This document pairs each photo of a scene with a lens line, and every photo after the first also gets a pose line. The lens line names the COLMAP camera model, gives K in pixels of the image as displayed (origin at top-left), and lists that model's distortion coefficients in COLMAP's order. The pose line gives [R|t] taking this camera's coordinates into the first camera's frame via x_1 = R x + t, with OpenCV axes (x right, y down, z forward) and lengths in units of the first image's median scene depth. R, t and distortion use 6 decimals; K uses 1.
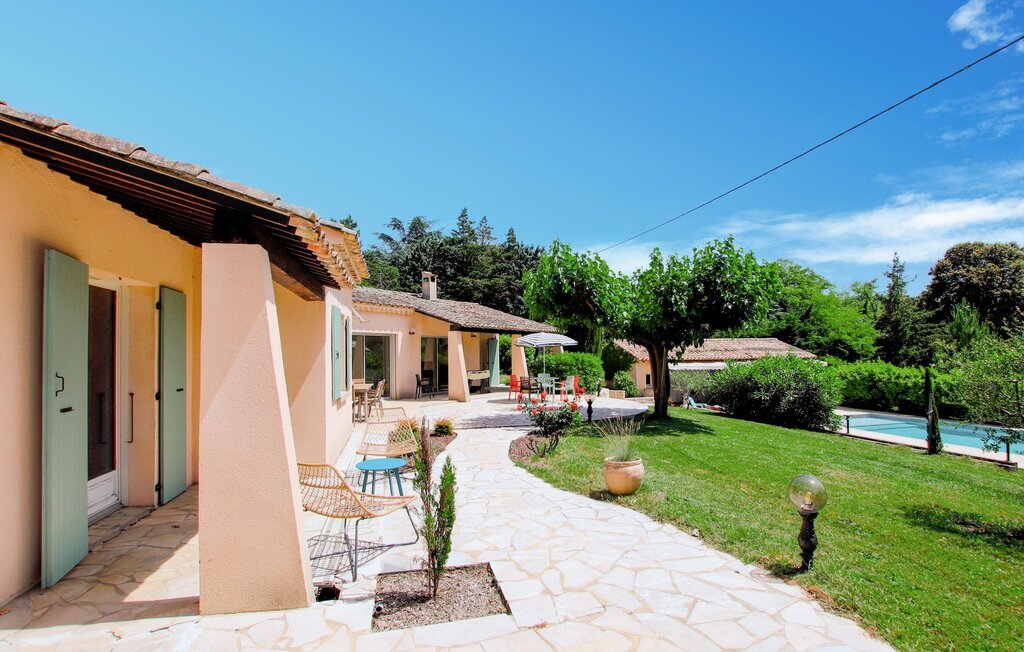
lens RADIAL K [[501.4, 0, 513.6], [0, 501.4, 337.6], [0, 0, 1]] dist [-0.032096, 0.005607]
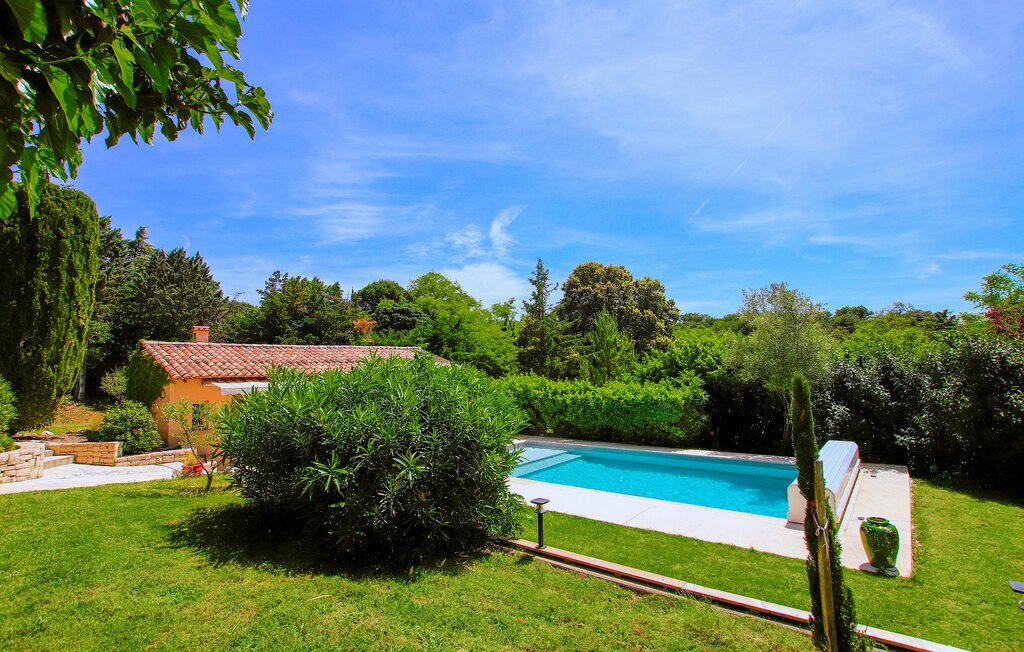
lens RADIAL K [[501.4, 0, 513.6], [0, 501.4, 337.6], [0, 0, 1]] dist [-0.032096, 0.005607]
pose [[0.797427, 0.027510, 0.602788, 0.192521], [-0.004187, 0.999188, -0.040063, 0.019160], [-0.603401, 0.029423, 0.796895, 0.322595]]
